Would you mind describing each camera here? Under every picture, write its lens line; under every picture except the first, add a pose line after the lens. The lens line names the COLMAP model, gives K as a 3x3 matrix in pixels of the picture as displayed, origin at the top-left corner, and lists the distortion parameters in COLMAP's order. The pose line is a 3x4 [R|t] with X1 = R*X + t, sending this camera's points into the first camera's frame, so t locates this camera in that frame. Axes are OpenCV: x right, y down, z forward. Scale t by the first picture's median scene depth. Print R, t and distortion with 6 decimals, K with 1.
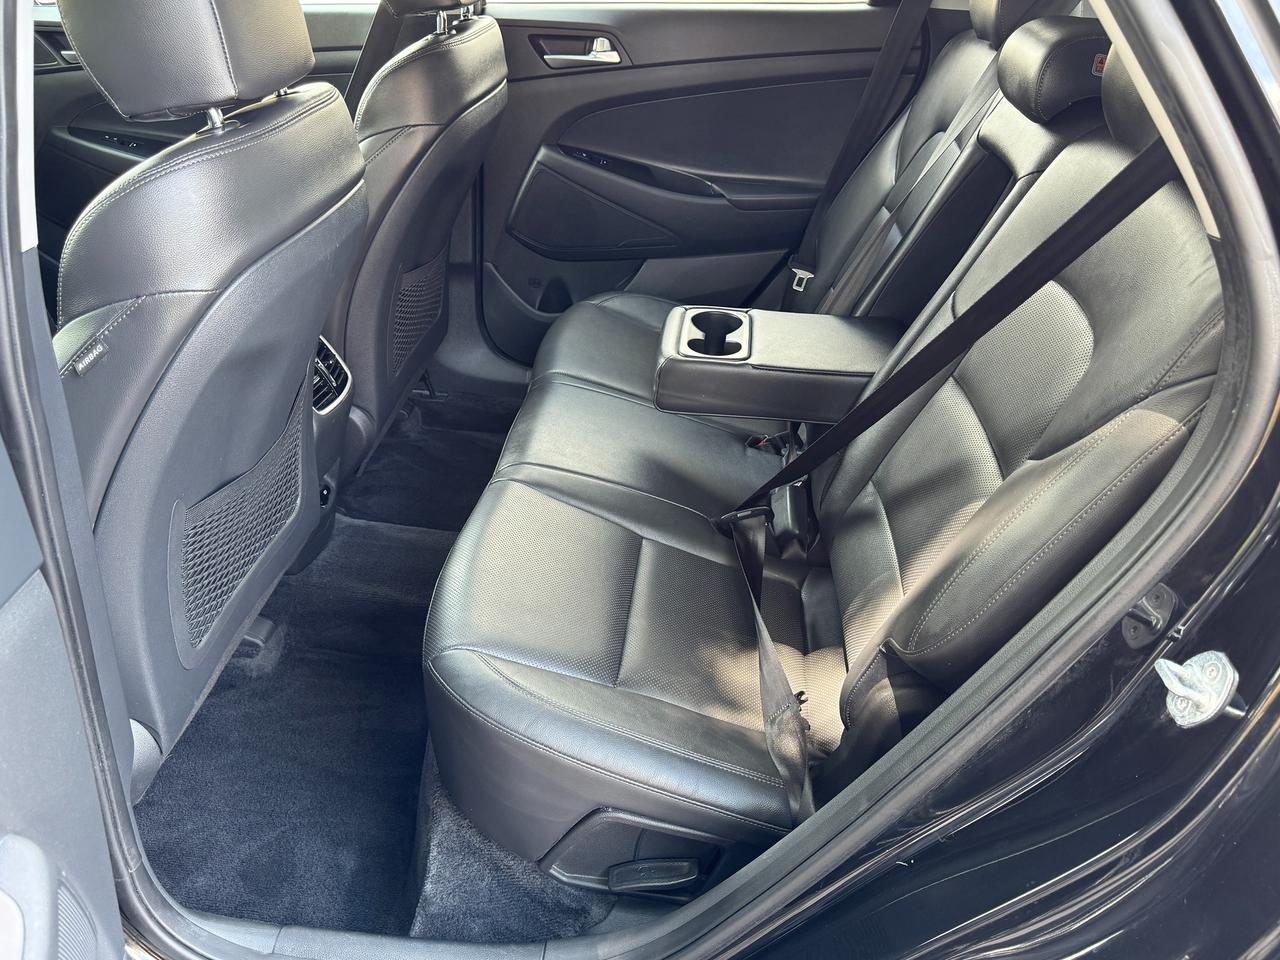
lens RADIAL K [[946.8, 0, 640.0], [0, 946.8, 480.0], [0, 0, 1]] dist [0.000119, -0.000389]
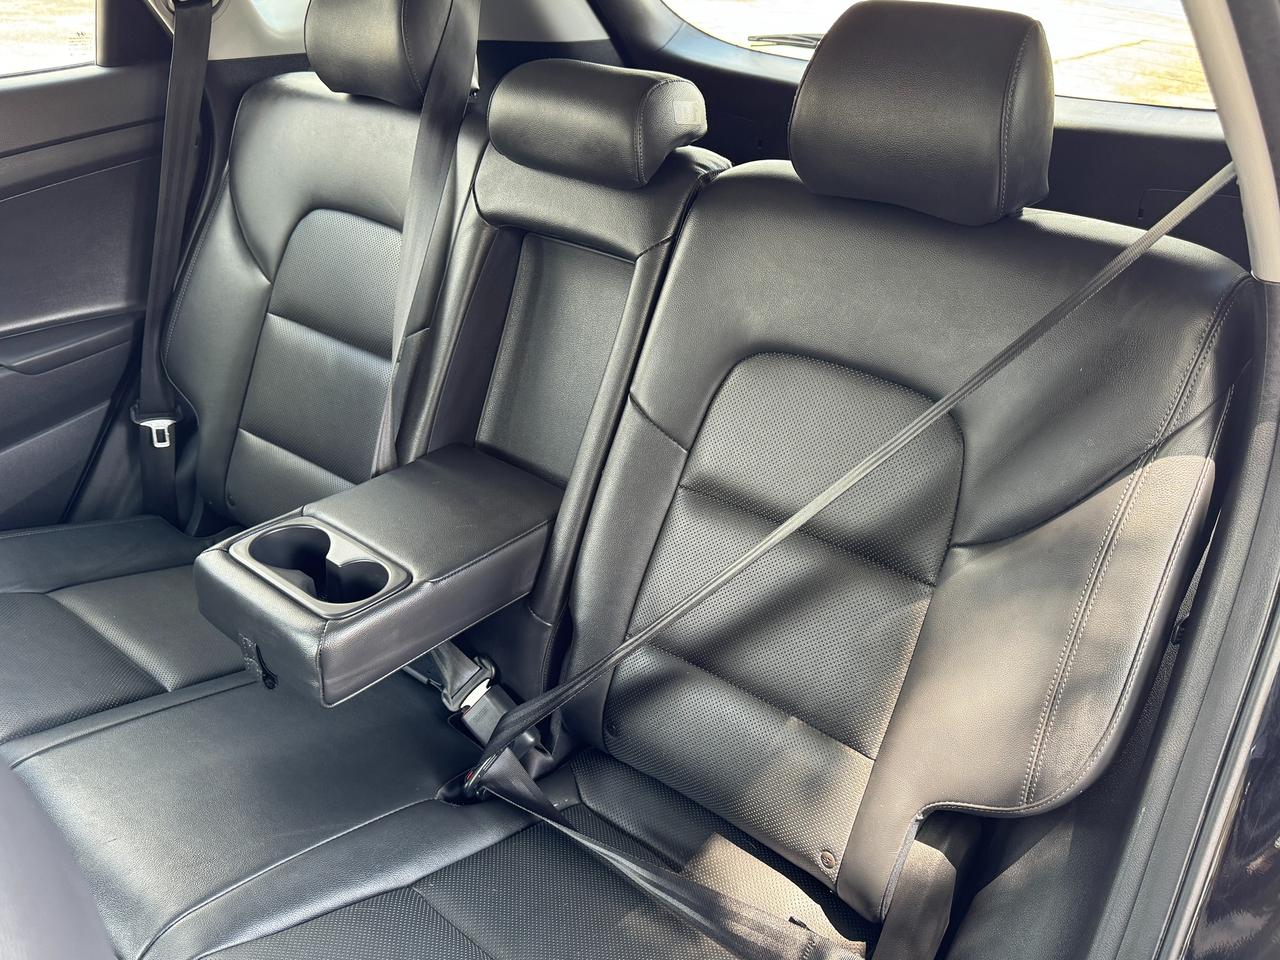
lens RADIAL K [[946.8, 0, 640.0], [0, 946.8, 480.0], [0, 0, 1]] dist [0.000119, -0.000389]
pose [[0.568179, -0.414914, 0.710646, -0.175901], [0.424305, 0.887648, 0.179015, -0.167434], [-0.705080, 0.199819, 0.680393, 0.261177]]
